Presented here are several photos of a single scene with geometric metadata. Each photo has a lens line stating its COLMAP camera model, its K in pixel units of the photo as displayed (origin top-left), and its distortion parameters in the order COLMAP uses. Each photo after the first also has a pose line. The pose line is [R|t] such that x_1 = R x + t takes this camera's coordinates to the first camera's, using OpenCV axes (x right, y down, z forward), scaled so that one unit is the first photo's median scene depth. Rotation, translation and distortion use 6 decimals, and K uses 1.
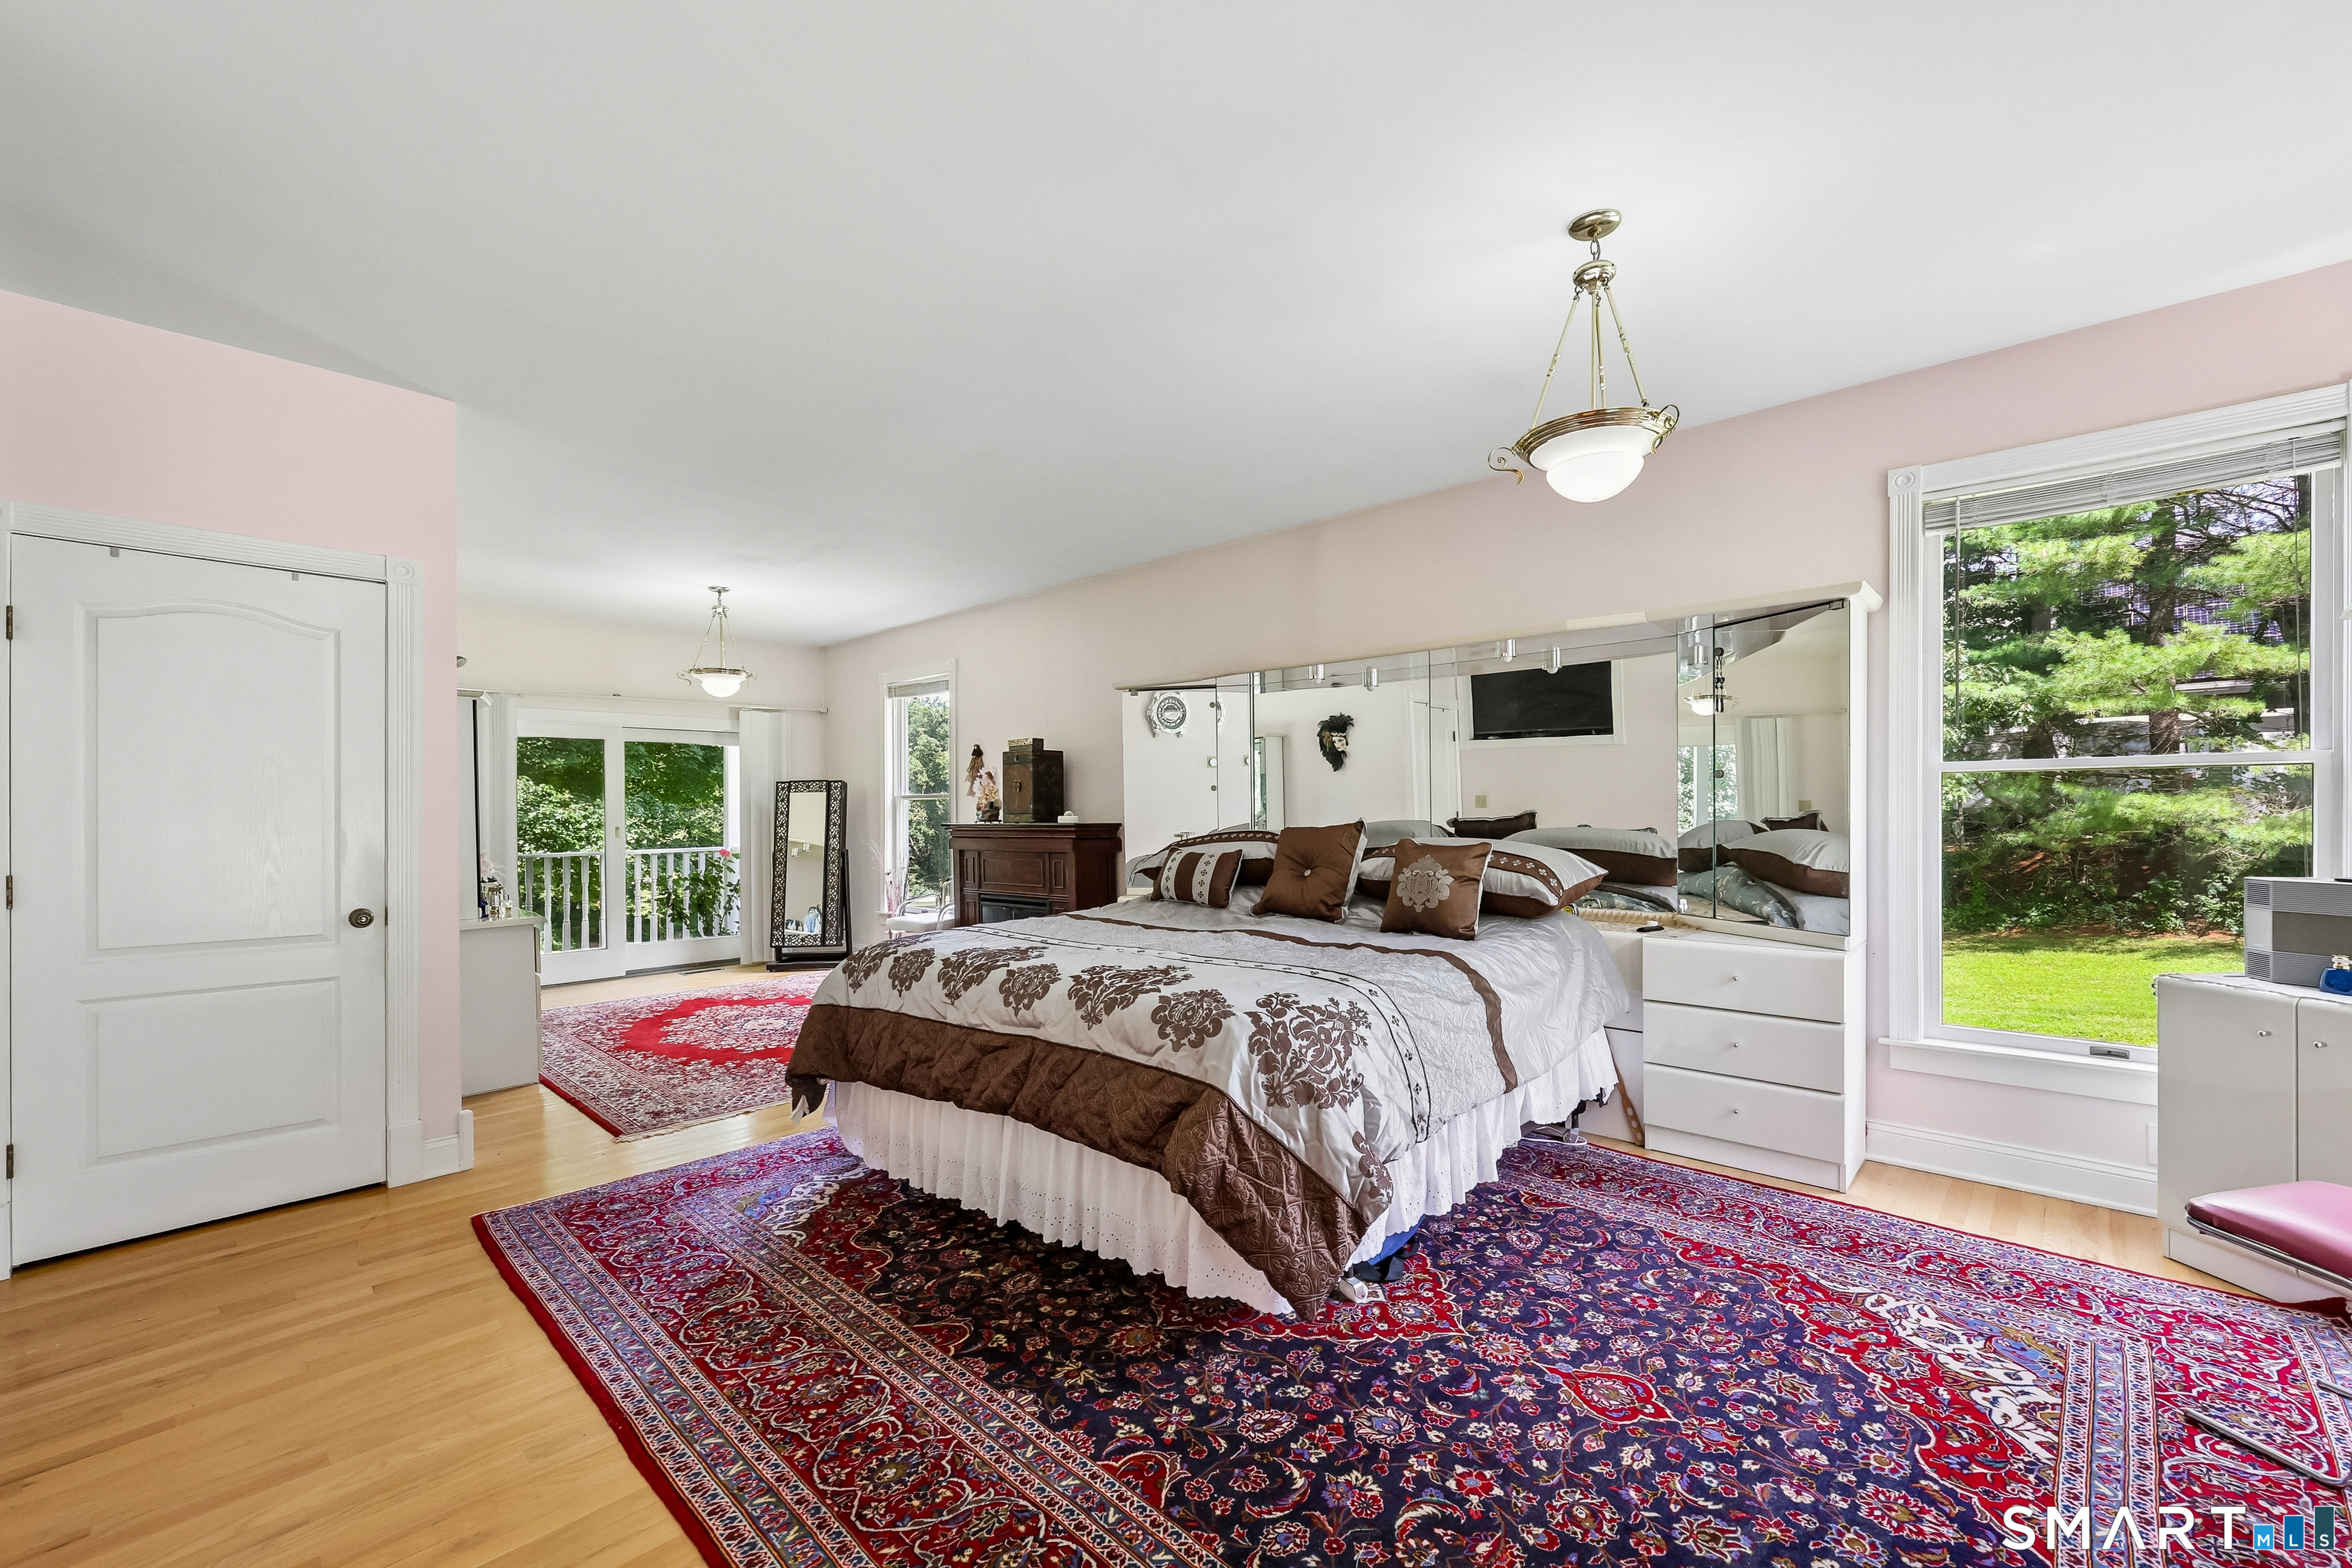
lens RADIAL K [[959.4, 0, 1178.3], [0, 959.4, 801.4], [0, 0, 1]] dist [-0.000223, -0.000360]
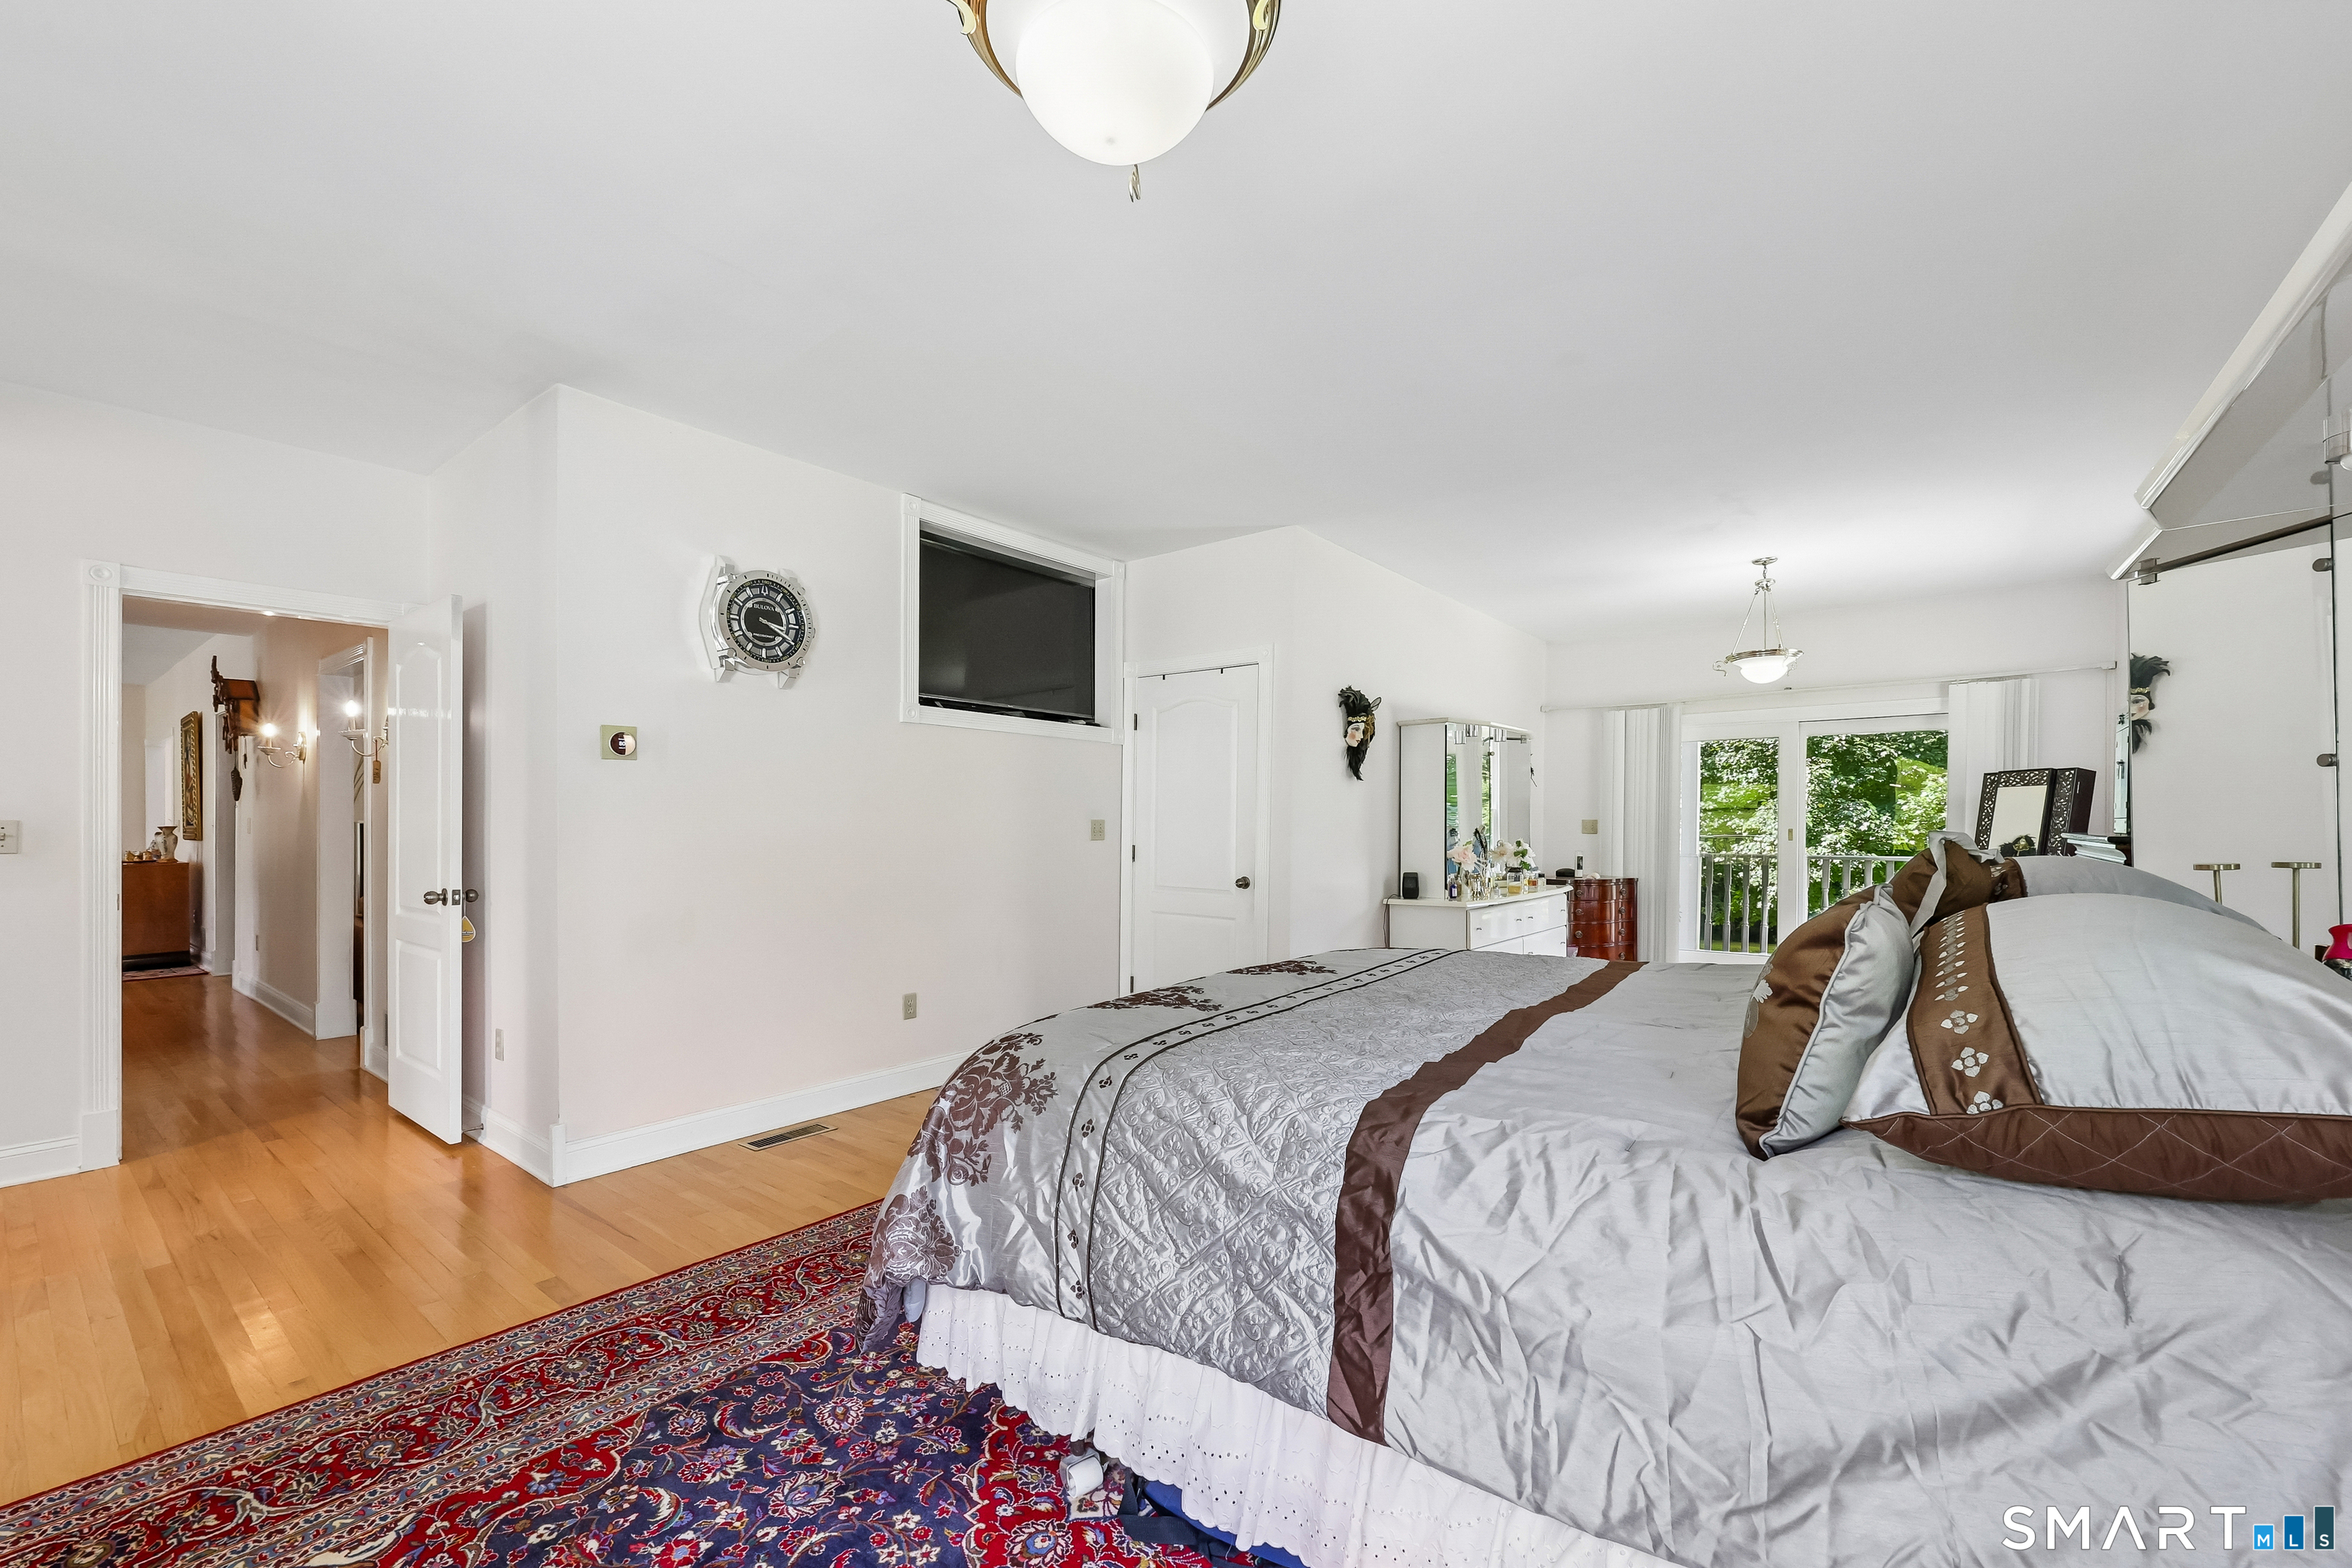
lens RADIAL K [[959.4, 0, 1175.9], [0, 959.4, 806.2], [0, 0, 1]] dist [-0.000223, -0.000360]
pose [[0.087123, -0.005859, -0.996180, 0.947666], [0.010872, 0.999929, -0.004930, 0.005889], [0.996138, -0.010401, 0.087181, 1.049491]]
